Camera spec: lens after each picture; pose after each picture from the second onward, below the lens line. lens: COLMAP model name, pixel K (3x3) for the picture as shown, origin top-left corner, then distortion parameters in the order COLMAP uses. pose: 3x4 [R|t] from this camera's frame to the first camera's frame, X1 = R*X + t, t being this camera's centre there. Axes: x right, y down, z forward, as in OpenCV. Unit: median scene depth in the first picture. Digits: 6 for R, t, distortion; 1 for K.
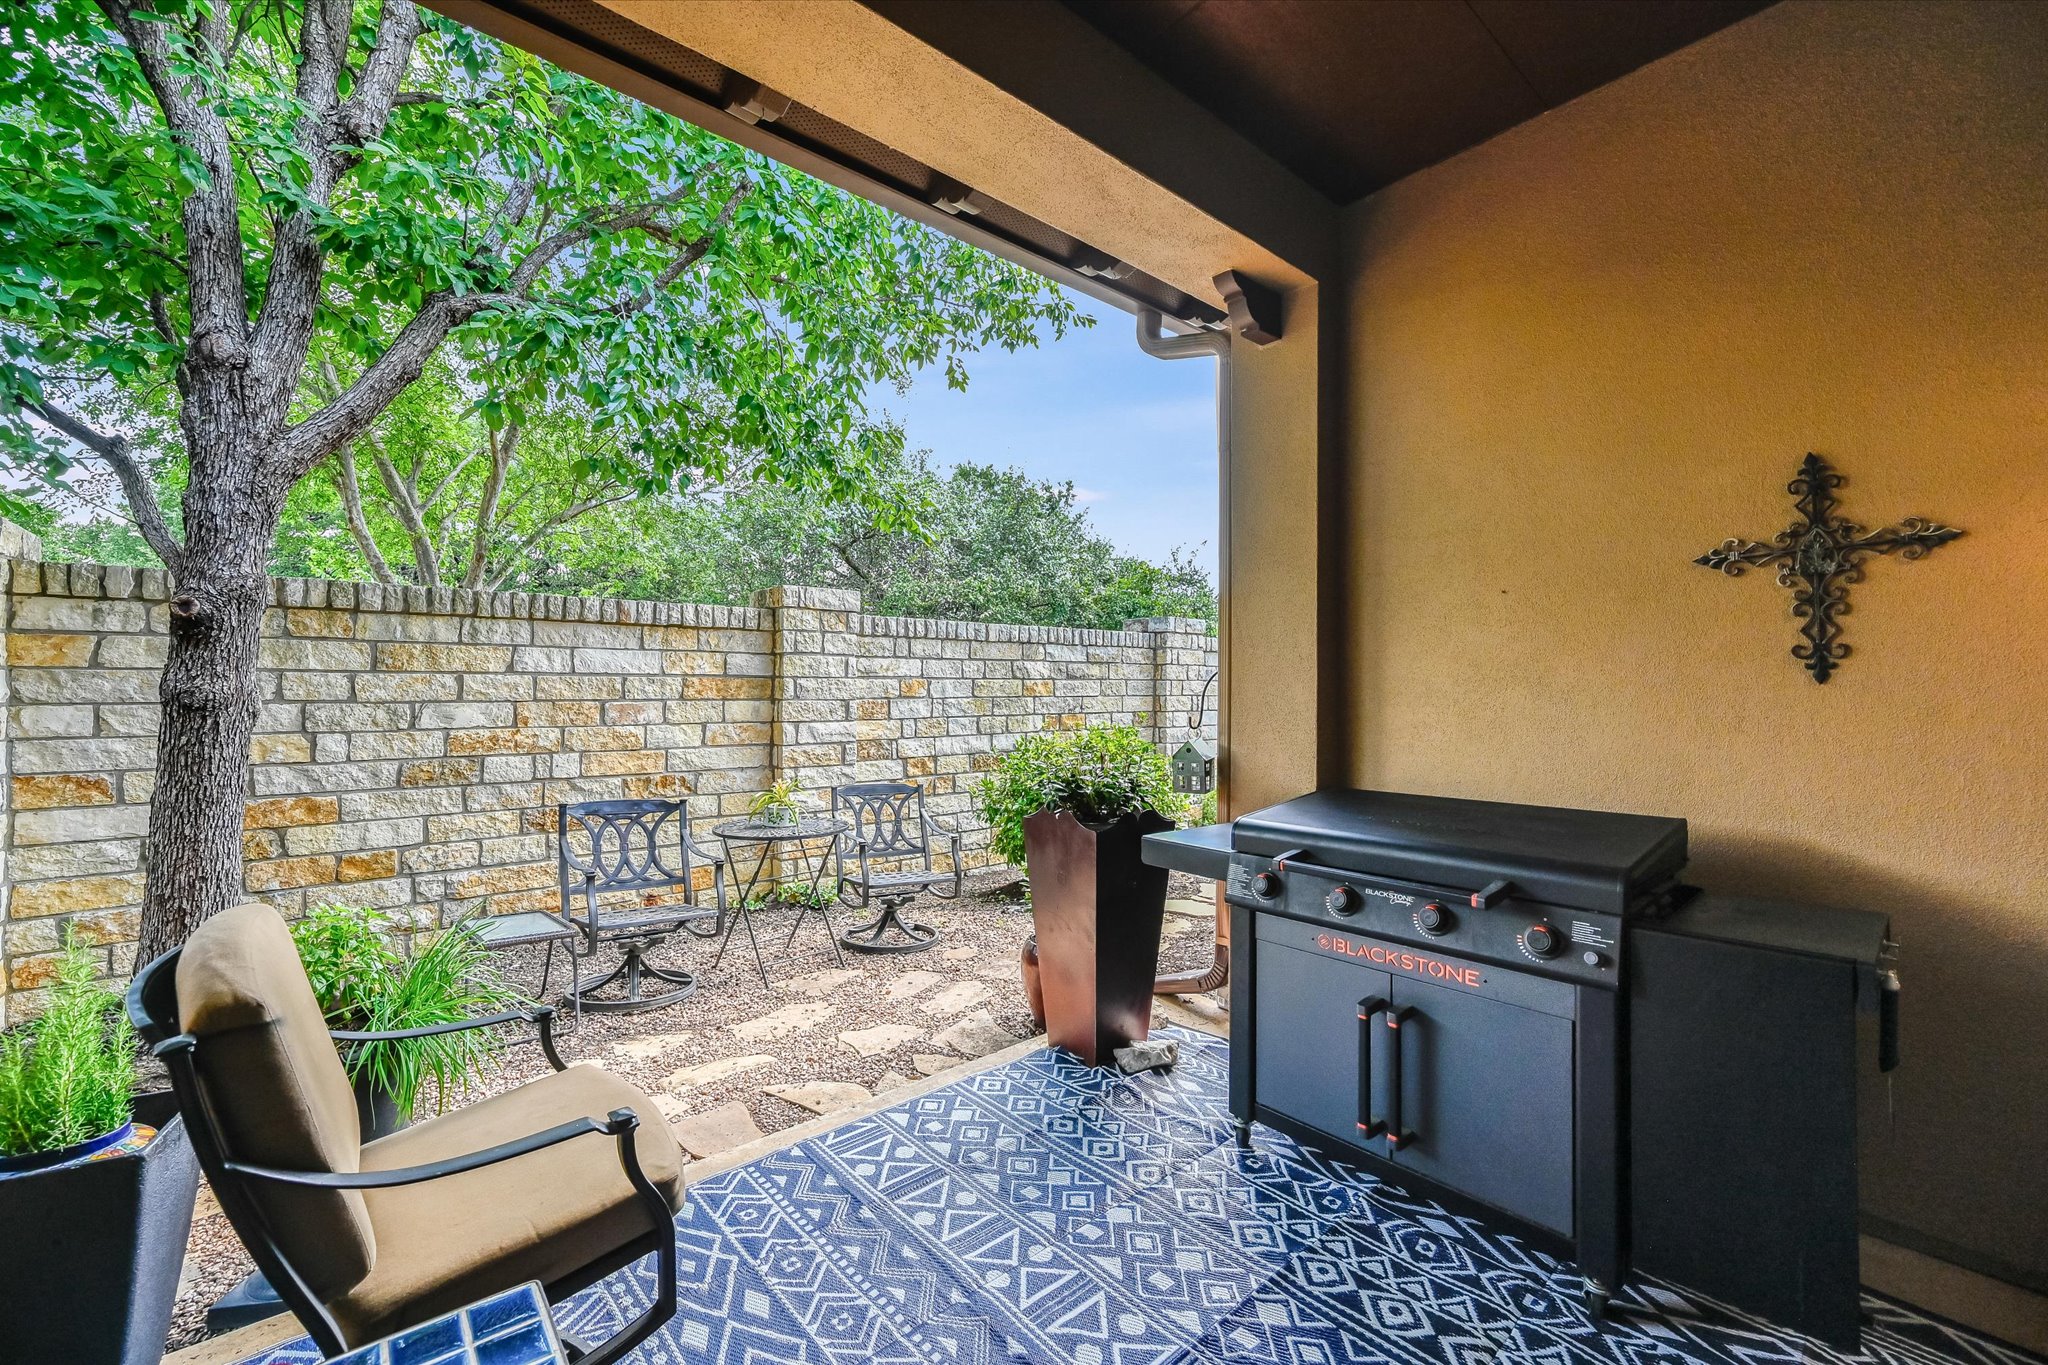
lens RADIAL K [[845.7, 0, 1035.6], [0, 845.7, 691.2], [0, 0, 1]] dist [0.001388, -0.000716]
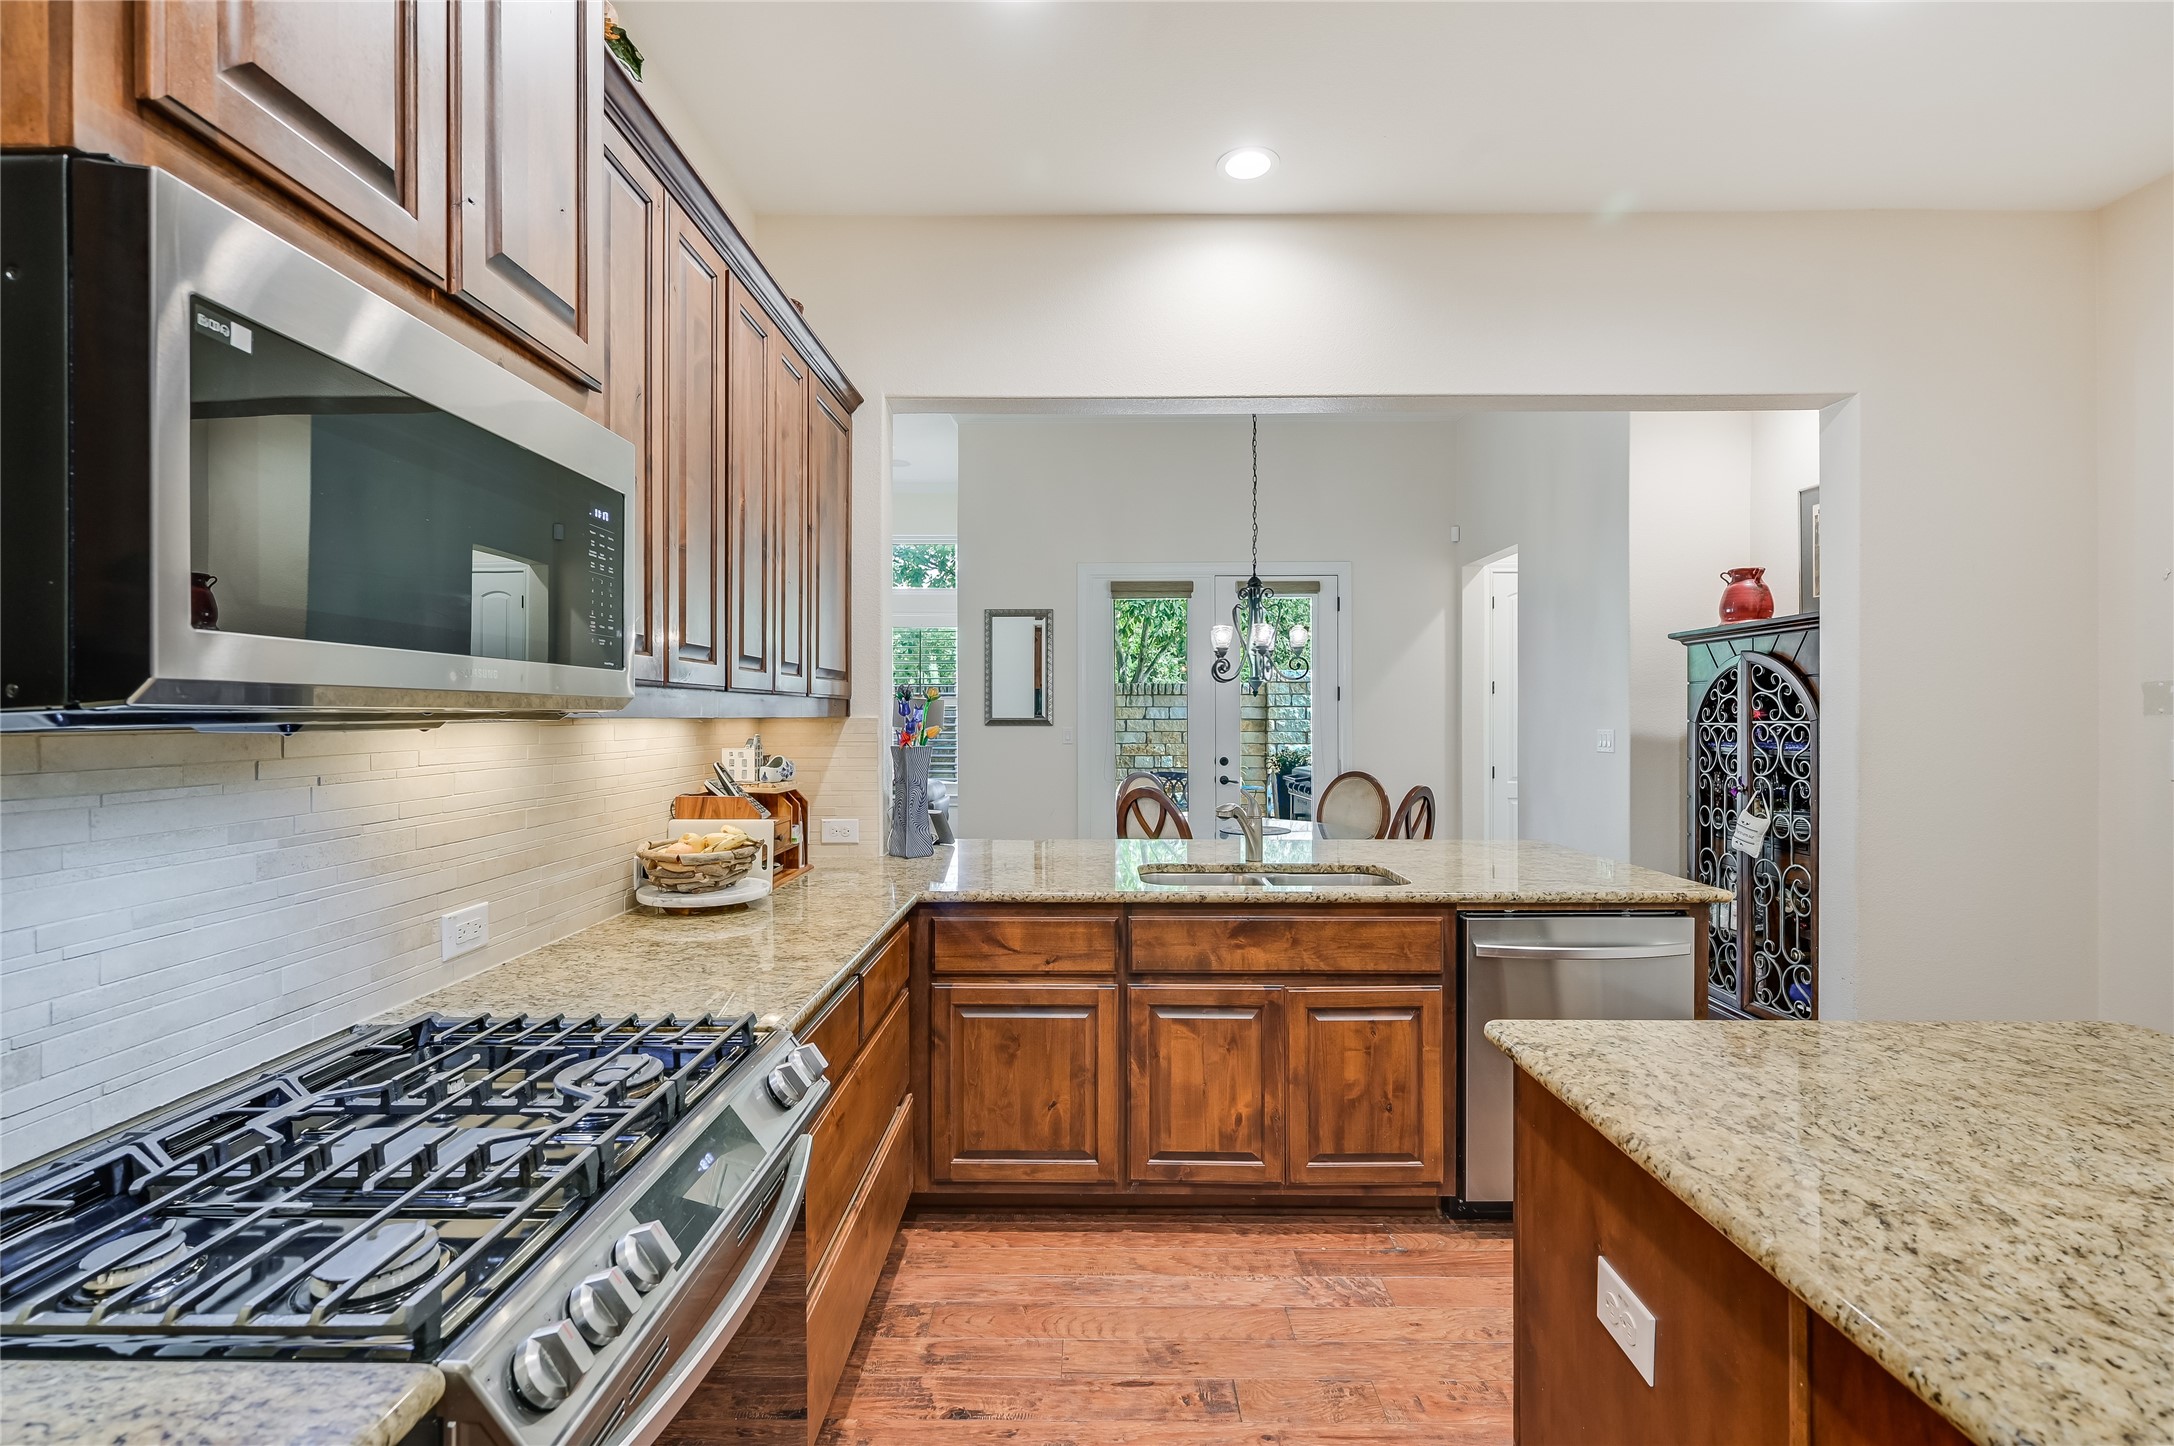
lens RADIAL K [[982.2, 0, 1086.1], [0, 982.2, 722.6], [0, 0, 1]] dist [-0.004991, -0.000282]
pose [[0.731192, -0.000225, -0.682172, 1.154429], [0.002095, 0.999996, 0.001915, -0.019887], [0.682169, -0.002829, 0.731189, -1.115839]]
